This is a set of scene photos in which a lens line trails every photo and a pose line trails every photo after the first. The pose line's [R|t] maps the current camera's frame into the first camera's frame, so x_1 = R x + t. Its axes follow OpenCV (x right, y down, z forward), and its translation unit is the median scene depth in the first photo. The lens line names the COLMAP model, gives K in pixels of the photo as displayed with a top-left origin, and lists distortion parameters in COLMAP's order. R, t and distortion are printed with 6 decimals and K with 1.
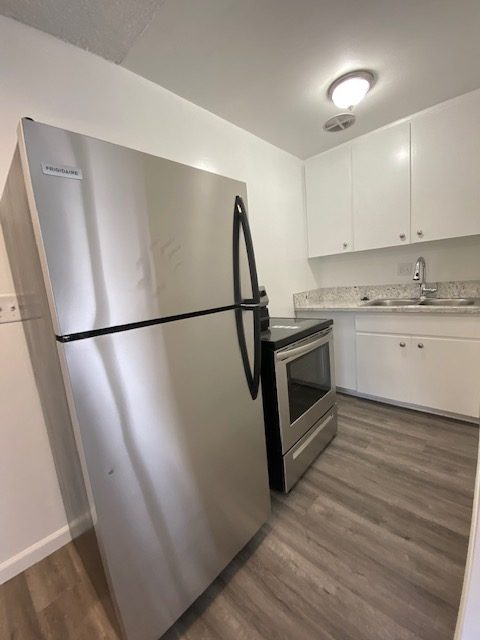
lens RADIAL K [[259.3, 0, 239.9], [0, 259.3, 321.2], [0, 0, 1]] dist [0.023323, -0.020145]
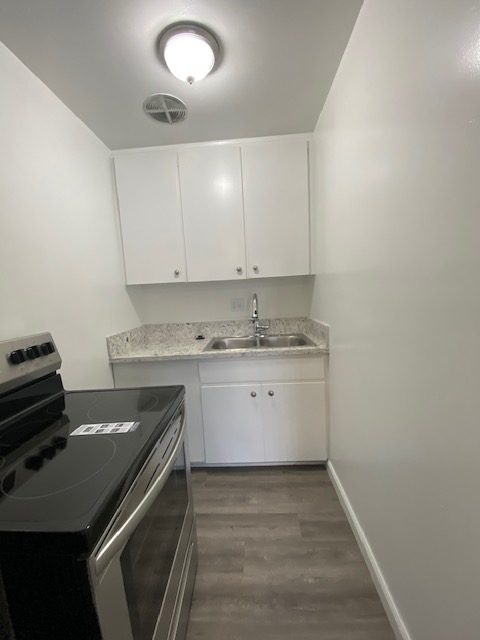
lens RADIAL K [[259.3, 0, 239.9], [0, 259.3, 321.2], [0, 0, 1]] dist [0.023323, -0.020145]
pose [[0.759780, -0.024640, 0.649714, 0.045205], [0.085113, 0.994452, -0.061817, -0.099982], [-0.644586, 0.102266, 0.757661, 0.363819]]
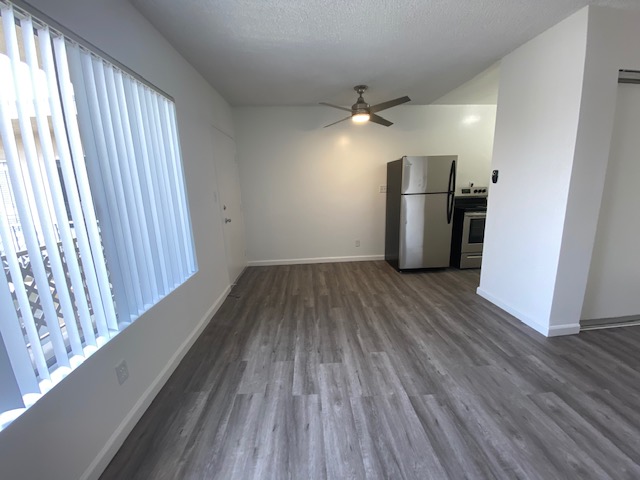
lens RADIAL K [[259.3, 0, 321.4], [0, 259.3, 239.7], [0, 0, 1]] dist [0.023323, -0.020145]
pose [[0.730106, 0.209231, -0.650514, 0.545331], [-0.143559, 0.977690, 0.153339, 0.122743], [0.668084, -0.018567, 0.743854, -1.263973]]
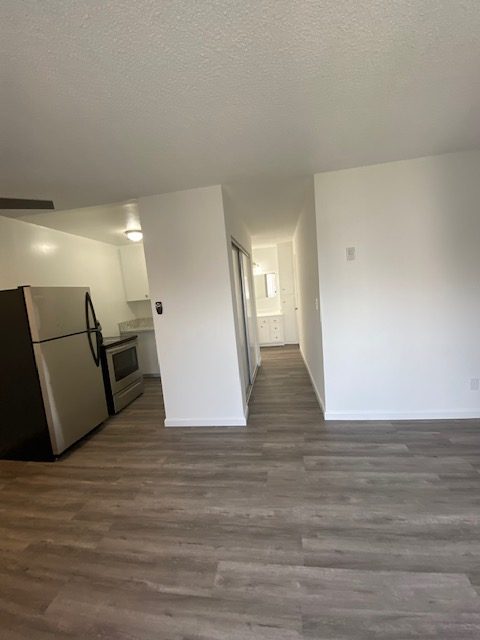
lens RADIAL K [[259.3, 0, 239.9], [0, 259.3, 321.2], [0, 0, 1]] dist [0.023323, -0.020145]
pose [[0.826371, -0.047757, 0.561097, -0.111506], [0.100298, 0.992948, -0.063203, 0.084144], [-0.554122, 0.108506, 0.825334, -1.043577]]
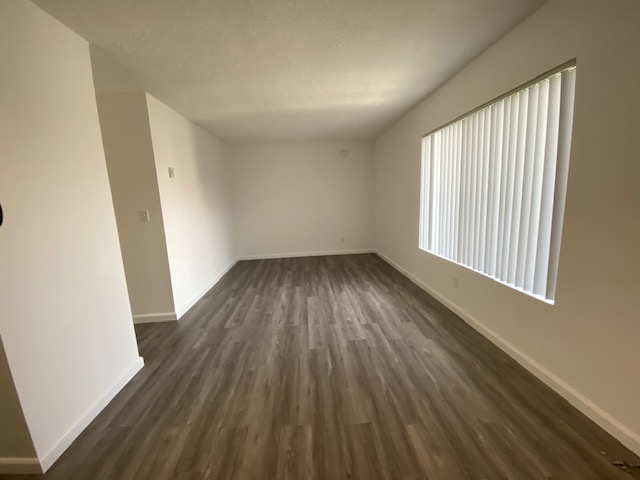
lens RADIAL K [[259.3, 0, 321.4], [0, 259.3, 239.7], [0, 0, 1]] dist [0.023323, -0.020145]
pose [[-0.725620, 0.020734, 0.687784, -0.589916], [0.222273, 0.953023, 0.205771, 0.001291], [-0.651207, 0.302188, -0.696141, 0.159446]]
